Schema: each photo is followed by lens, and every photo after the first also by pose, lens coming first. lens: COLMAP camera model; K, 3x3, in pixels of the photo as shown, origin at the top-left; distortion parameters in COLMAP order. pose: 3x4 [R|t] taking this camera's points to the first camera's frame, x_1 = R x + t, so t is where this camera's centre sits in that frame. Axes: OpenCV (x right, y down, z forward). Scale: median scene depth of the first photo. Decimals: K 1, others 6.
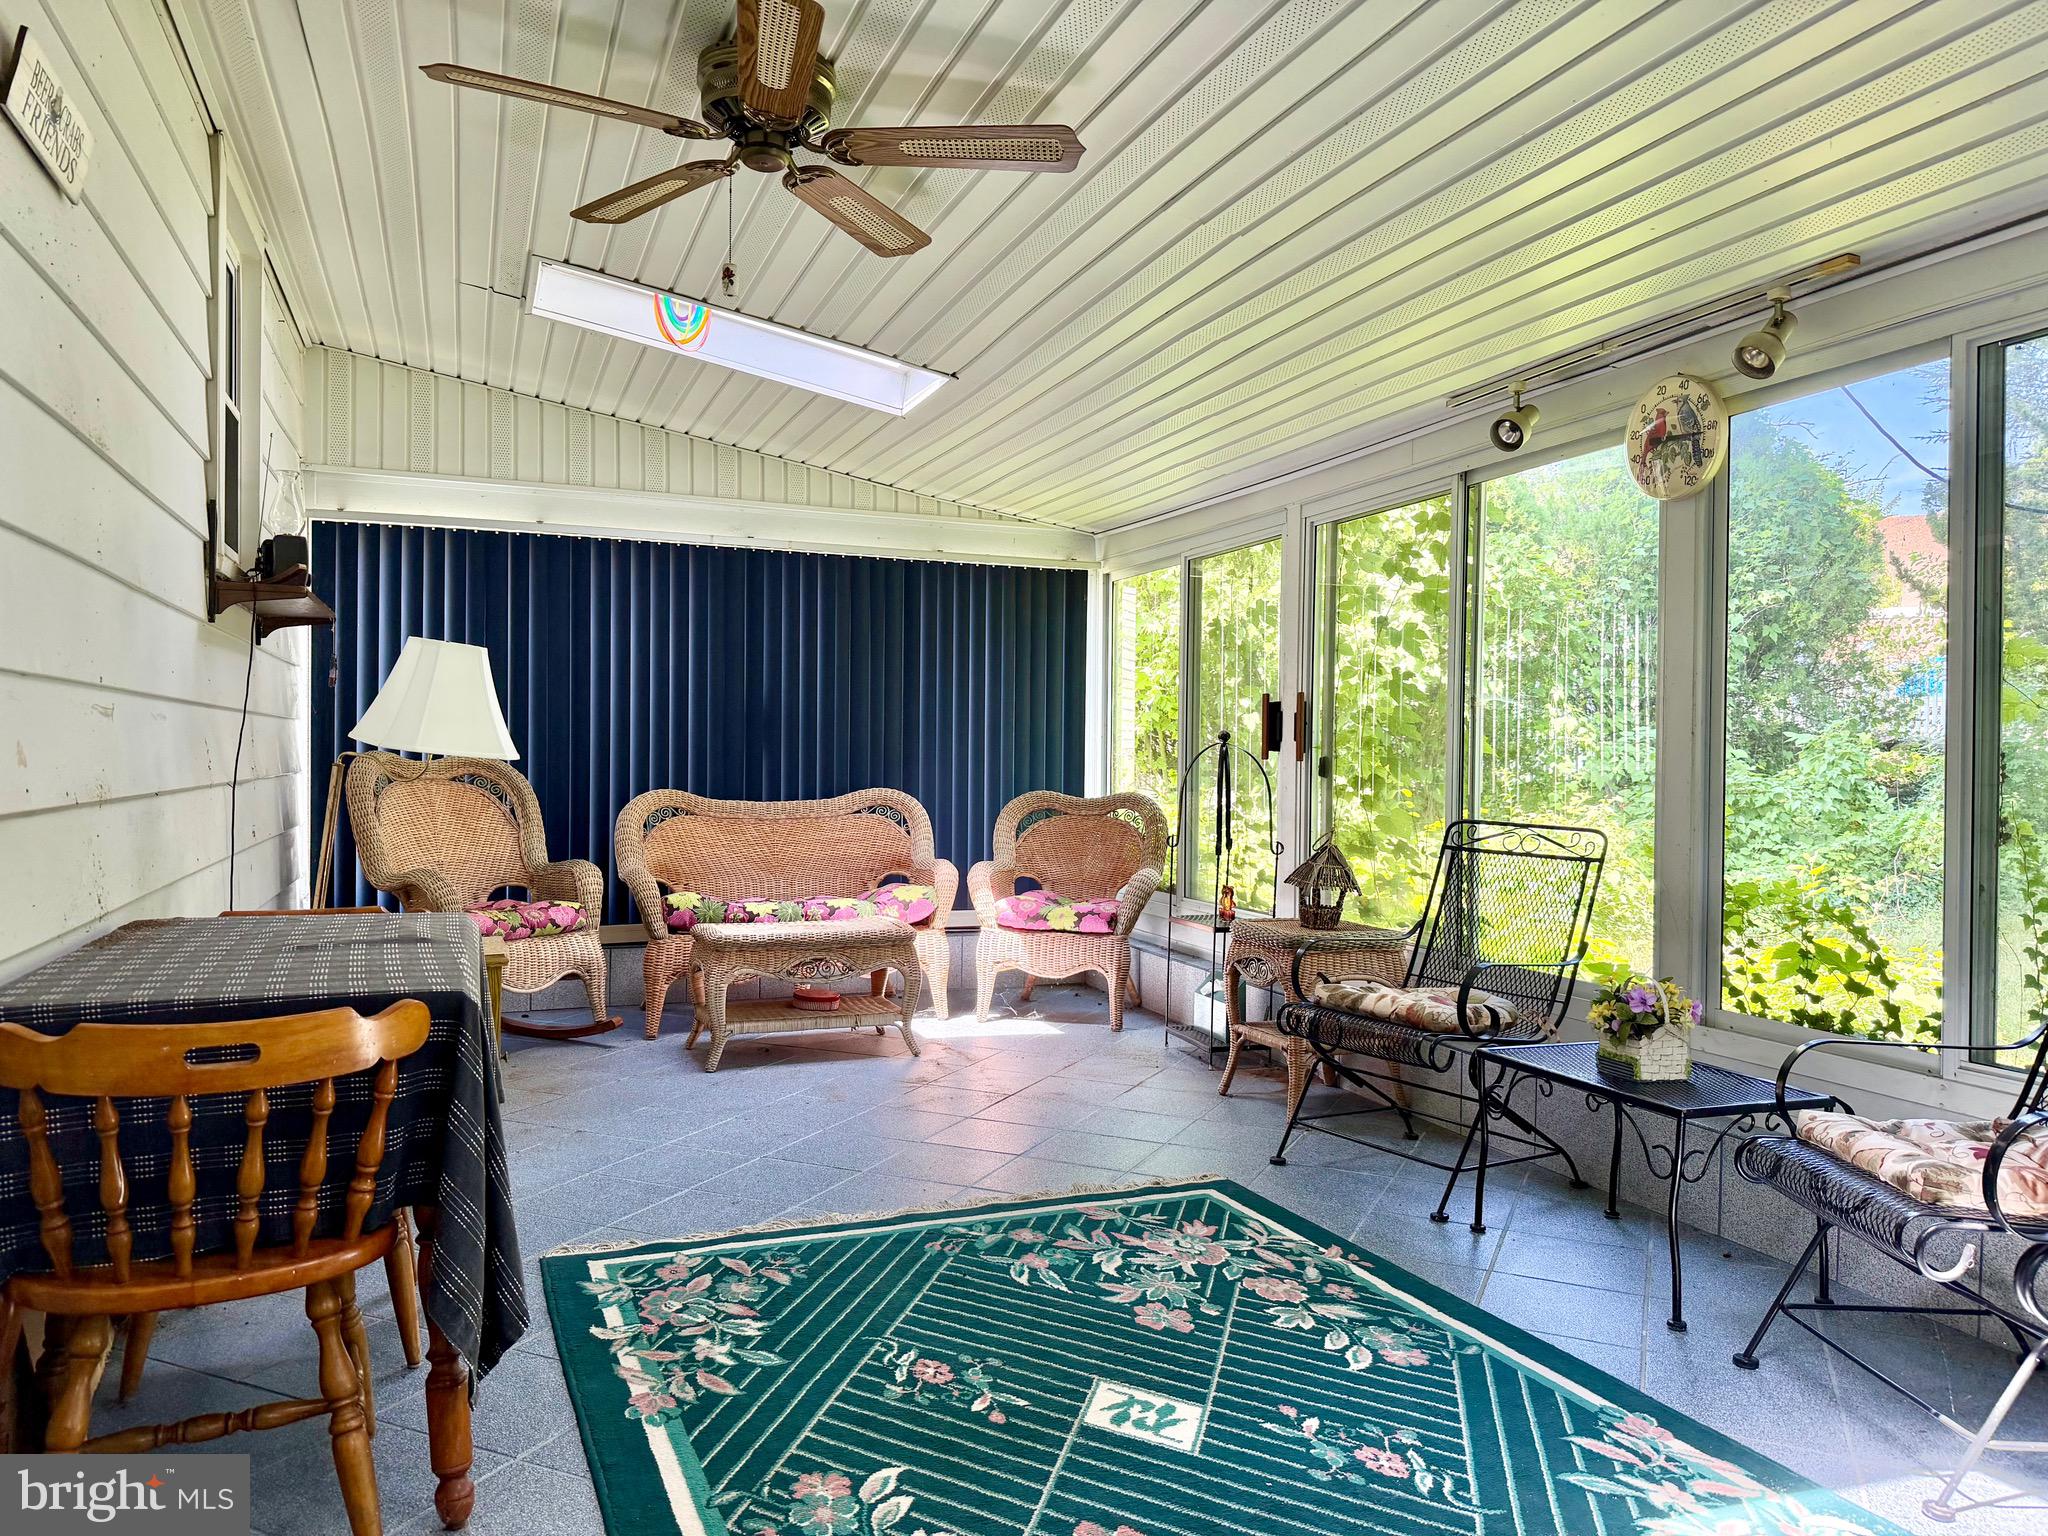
lens RADIAL K [[1443.4, 0, 1013.1], [0, 1443.4, 760.2], [0, 0, 1]] dist [0.048148, -0.061706]
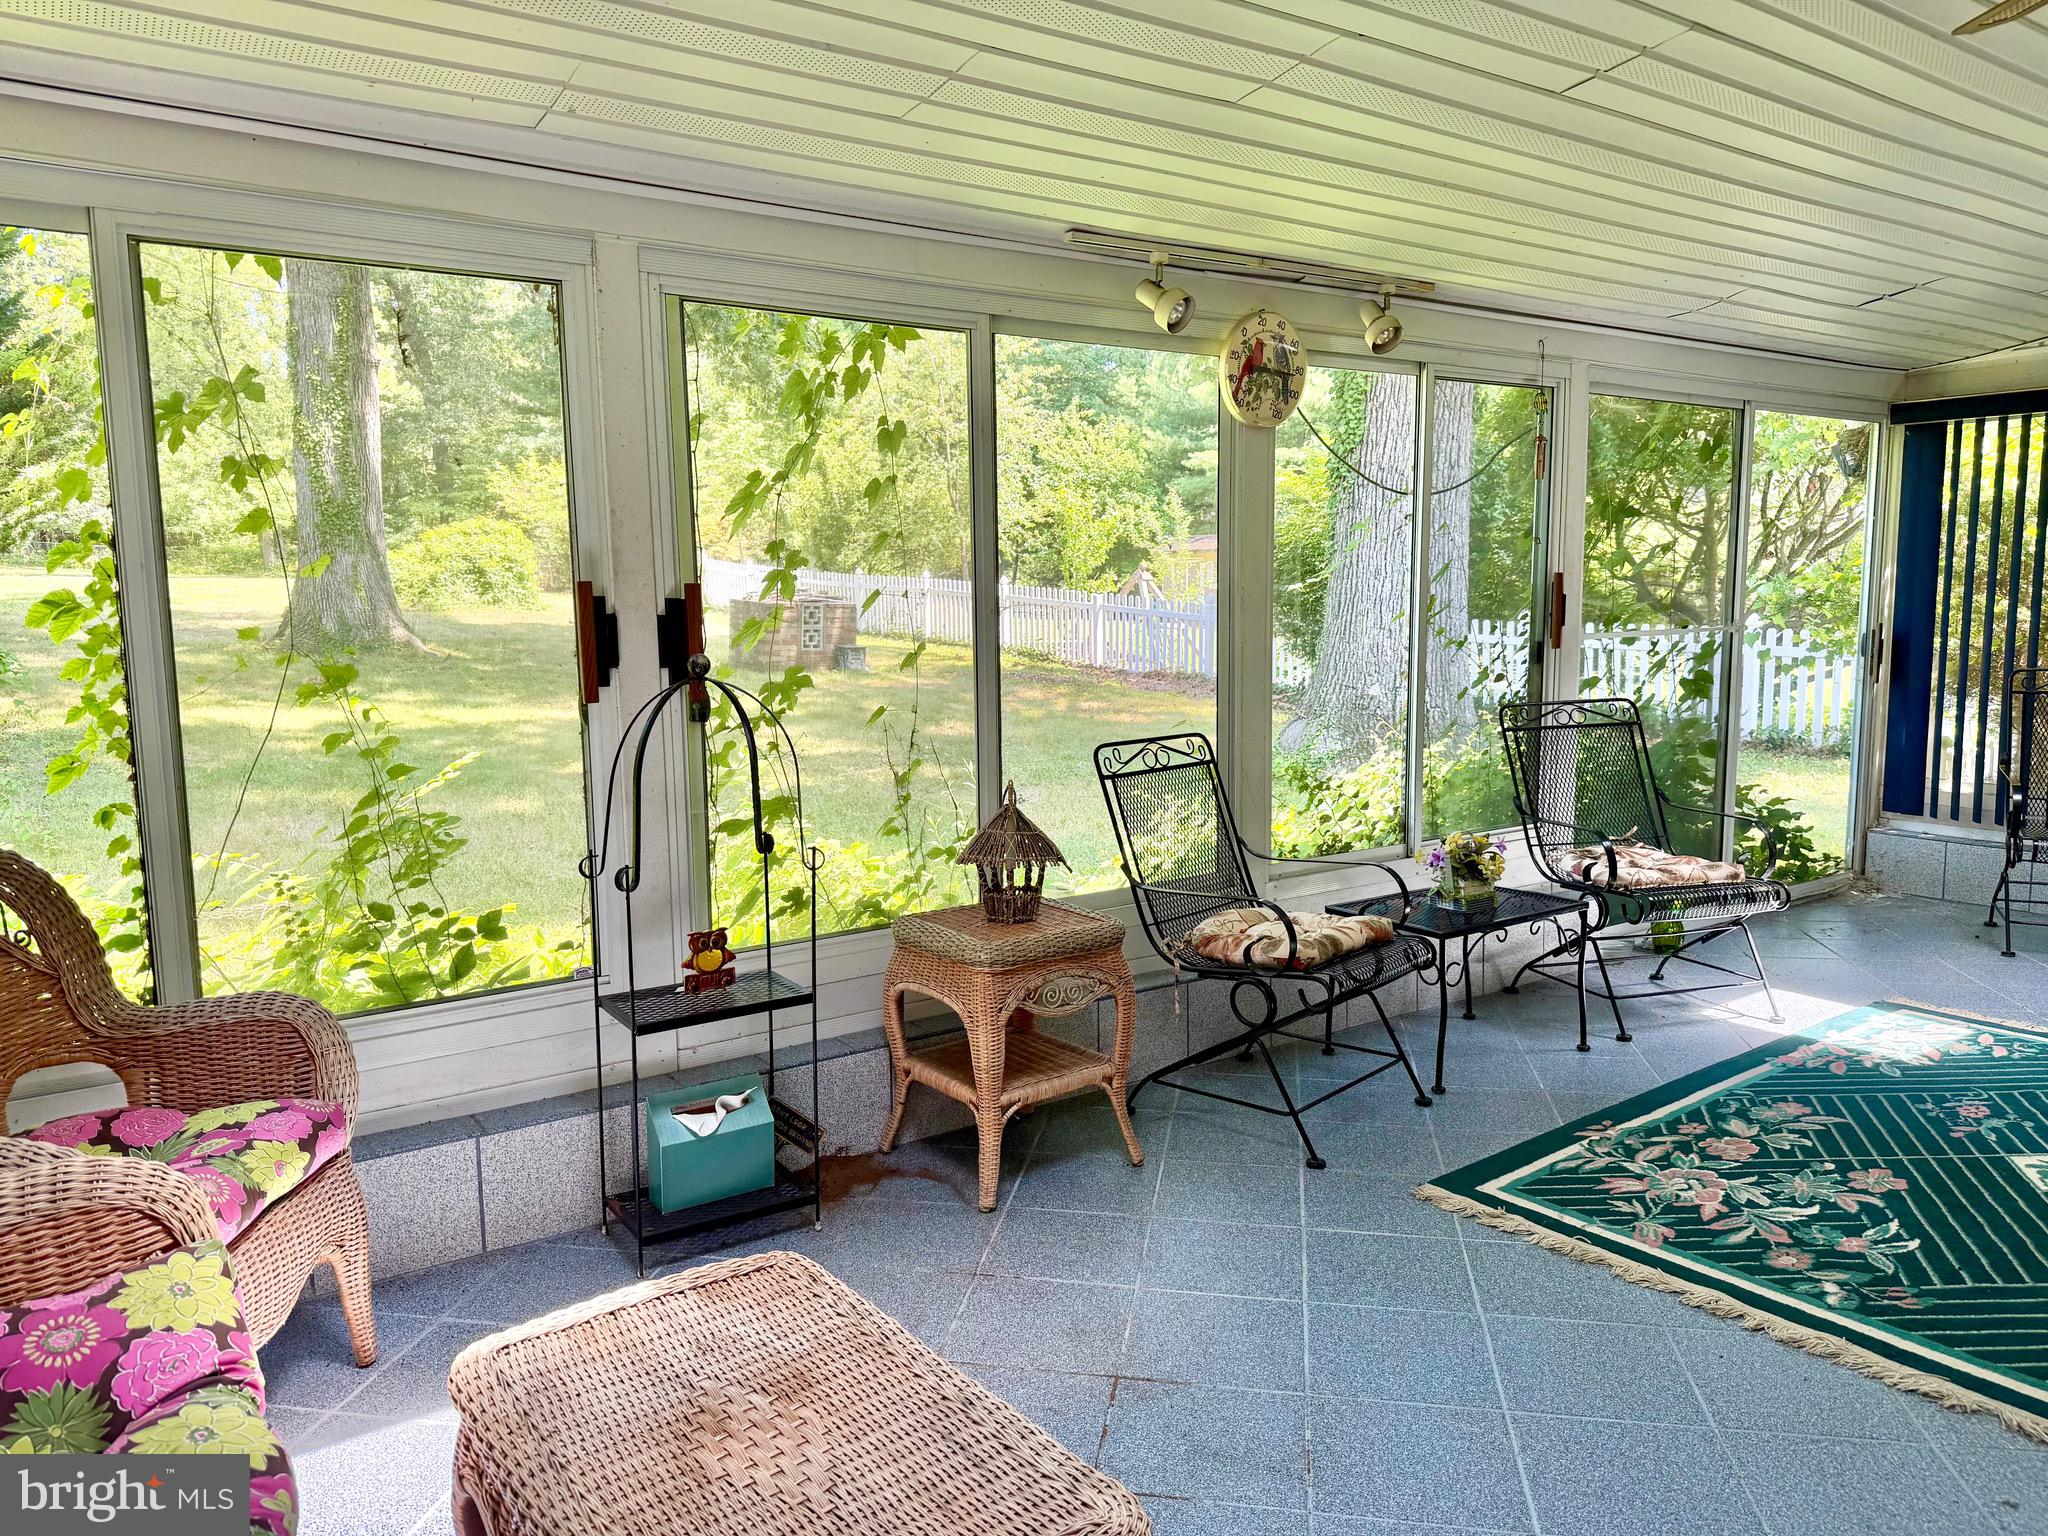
lens RADIAL K [[1443.4, 0, 1025.8], [0, 1443.4, 770.9], [0, 0, 1]] dist [0.048148, -0.061706]
pose [[-0.244704, -0.129563, 0.960902, -0.741920], [0.016287, 0.990343, 0.137680, -0.092302], [-0.969461, 0.049341, -0.240231, 1.805478]]
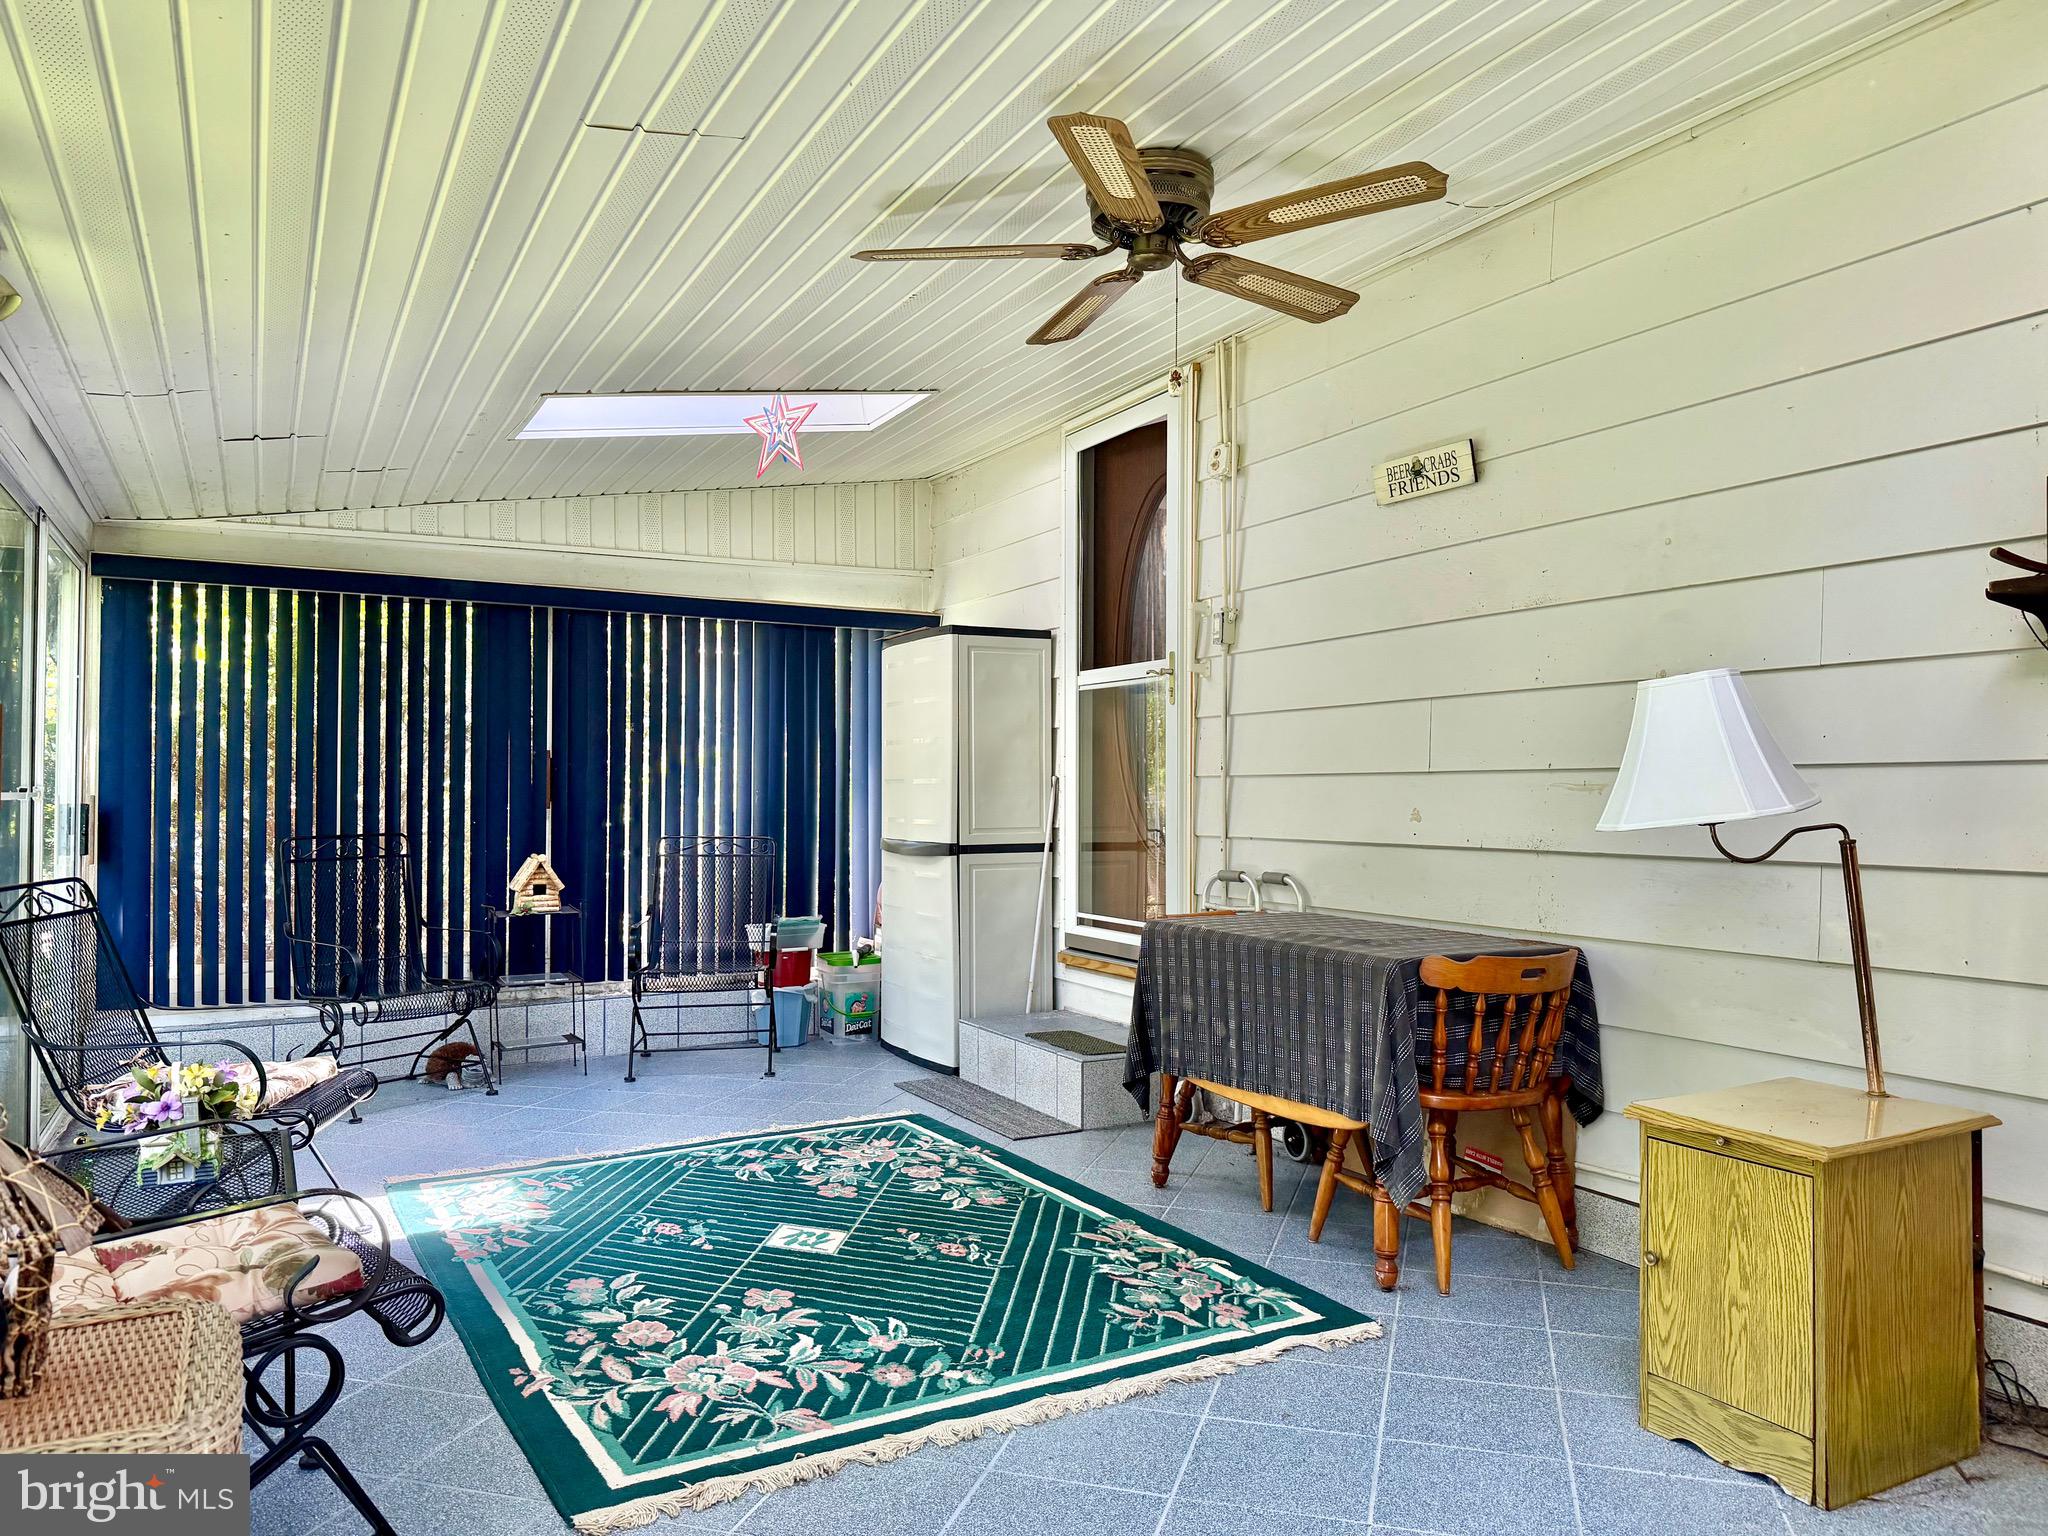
lens RADIAL K [[1443.4, 0, 1014.6], [0, 1443.4, 775.2], [0, 0, 1]] dist [0.048148, -0.061706]
pose [[-0.992343, -0.015339, -0.122559, 0.054686], [-0.014288, 0.999853, -0.009446, -0.021756], [0.122686, -0.007623, -0.992416, 2.066040]]
